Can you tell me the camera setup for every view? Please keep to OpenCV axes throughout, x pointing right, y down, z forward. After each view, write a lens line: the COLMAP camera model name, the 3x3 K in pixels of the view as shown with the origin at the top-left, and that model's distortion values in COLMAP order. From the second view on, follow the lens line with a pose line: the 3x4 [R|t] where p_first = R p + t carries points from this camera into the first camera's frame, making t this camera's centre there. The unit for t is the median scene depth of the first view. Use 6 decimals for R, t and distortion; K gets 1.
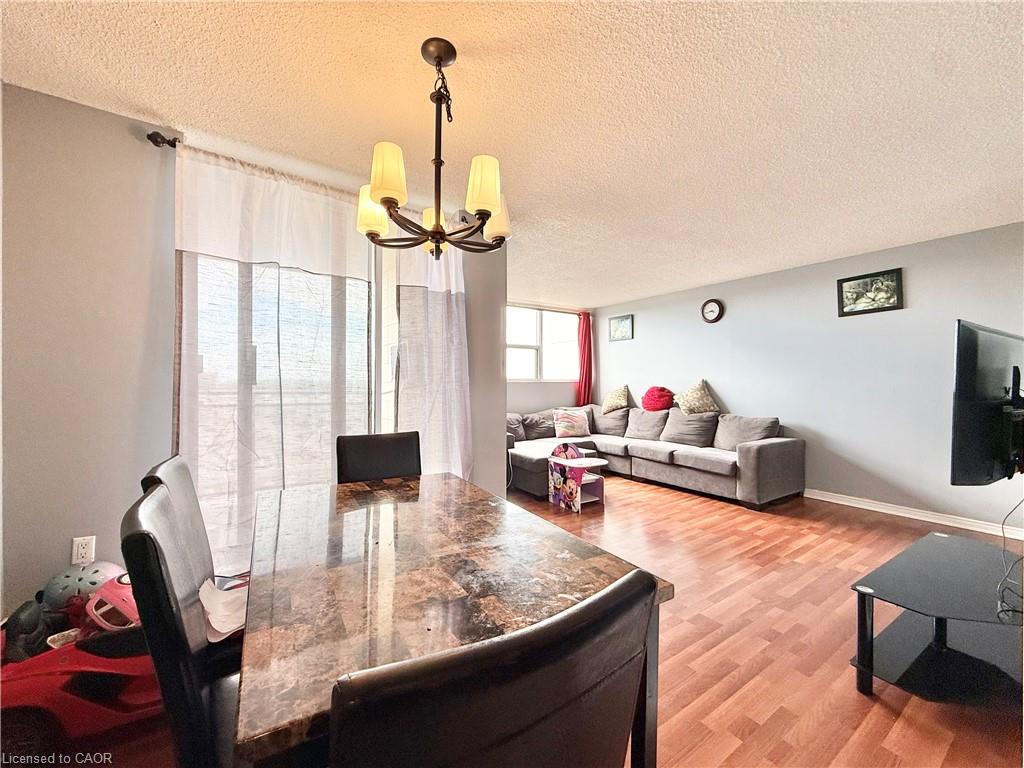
lens RADIAL K [[408.3, 0, 510.5], [0, 408.3, 385.2], [0, 0, 1]] dist [-0.000723, 0.000391]
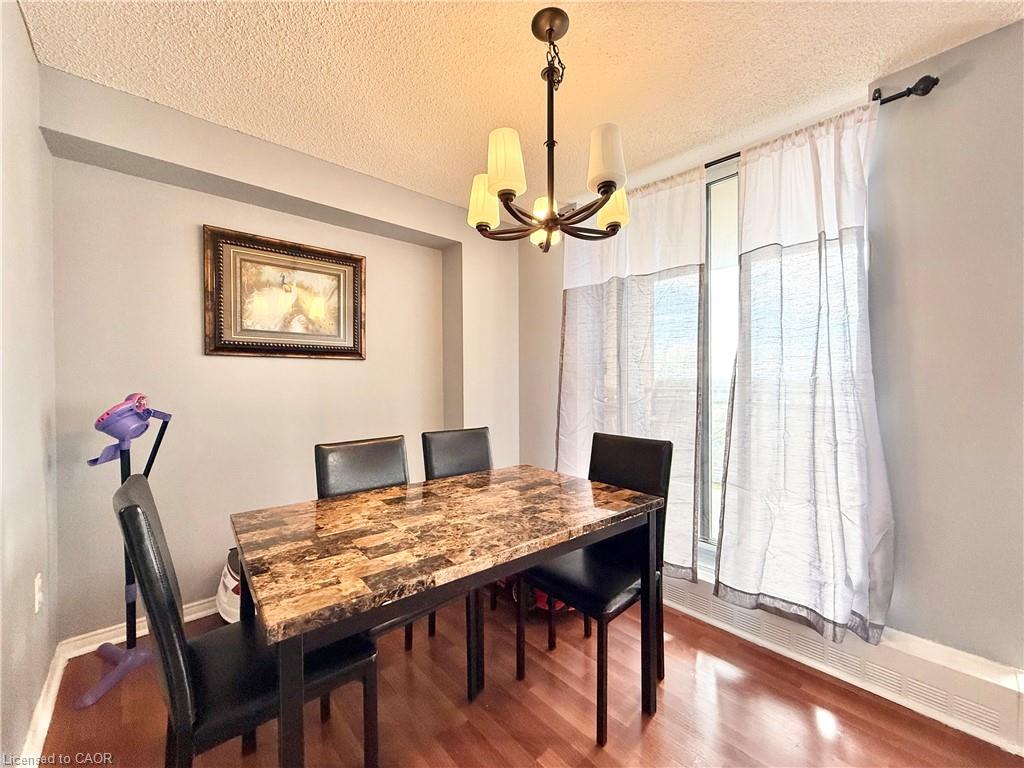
lens RADIAL K [[408.3, 0, 510.5], [0, 408.3, 385.2], [0, 0, 1]] dist [-0.000723, 0.000391]
pose [[0.138722, 0.005172, -0.990318, 0.241315], [0.000808, 0.999985, 0.005336, -0.001367], [0.990331, -0.001540, 0.138716, 0.258210]]
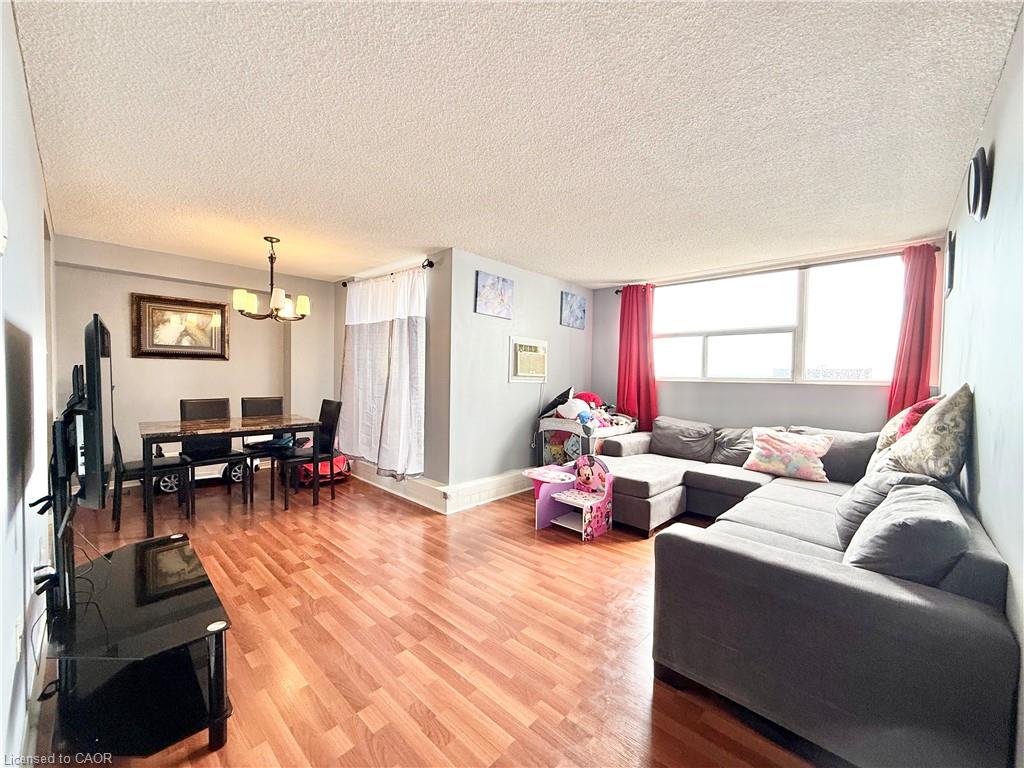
lens RADIAL K [[409.4, 0, 510.9], [0, 409.4, 385.0], [0, 0, 1]] dist [-0.001960, -0.000007]
pose [[0.222223, 0.031485, -0.974487, 0.833170], [-0.024241, 0.999348, 0.026760, -0.016949], [0.974694, 0.017675, 0.222841, 0.612428]]
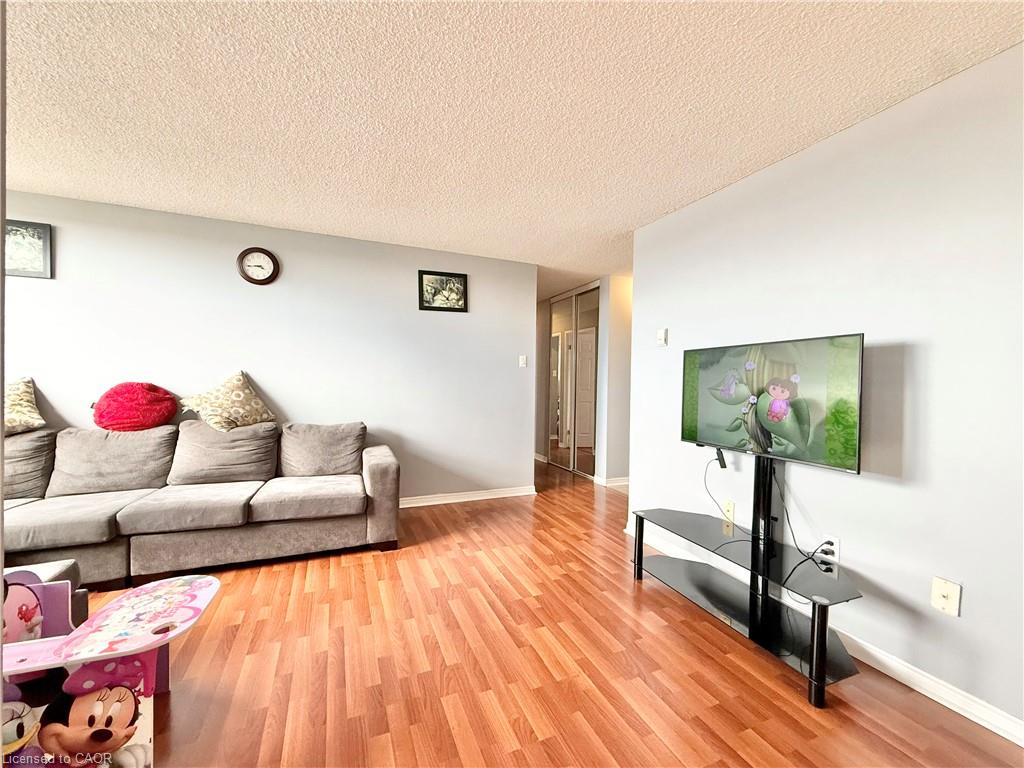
lens RADIAL K [[409.4, 0, 510.9], [0, 409.4, 385.0], [0, 0, 1]] dist [-0.001960, -0.000007]
pose [[0.186129, -0.009939, 0.982475, -0.078763], [-0.009628, 0.999882, 0.011939, -0.005377], [-0.982478, -0.011681, 0.186011, 0.543081]]
